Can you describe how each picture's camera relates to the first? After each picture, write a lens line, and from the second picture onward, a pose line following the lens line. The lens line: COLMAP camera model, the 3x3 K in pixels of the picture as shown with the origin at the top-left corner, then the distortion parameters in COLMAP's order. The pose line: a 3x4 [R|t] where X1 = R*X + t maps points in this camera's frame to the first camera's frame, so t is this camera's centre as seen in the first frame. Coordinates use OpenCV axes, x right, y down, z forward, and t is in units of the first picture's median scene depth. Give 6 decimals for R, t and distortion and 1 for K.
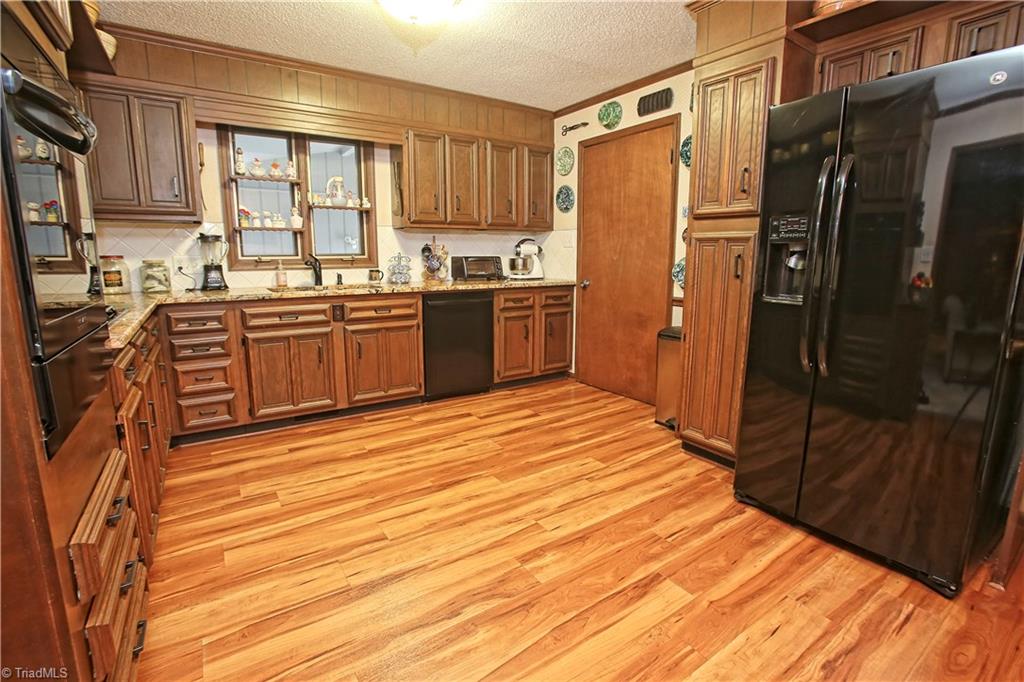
lens RADIAL K [[467.1, 0, 512.0], [0, 467.1, 341.0], [0, 0, 1]] dist [-0.098752, 0.046979]
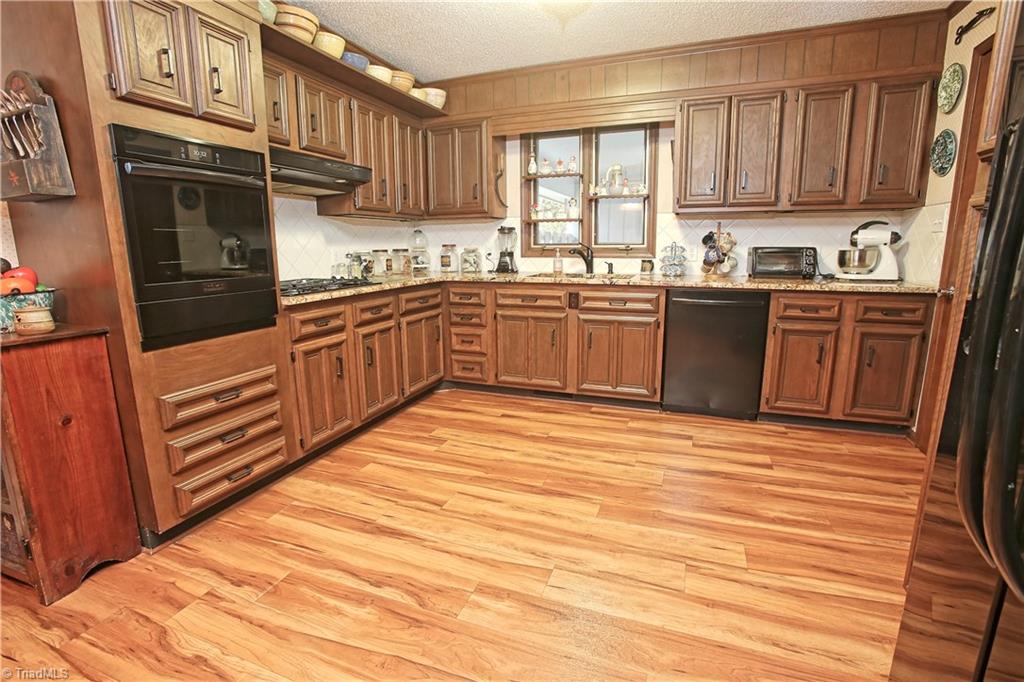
lens RADIAL K [[467.1, 0, 512.0], [0, 467.1, 341.0], [0, 0, 1]] dist [-0.098752, 0.046979]
pose [[0.580721, 0.155002, -0.799210, 0.373221], [-0.135129, 0.986442, 0.093126, -0.048516], [0.802809, 0.053916, 0.593793, 0.266017]]
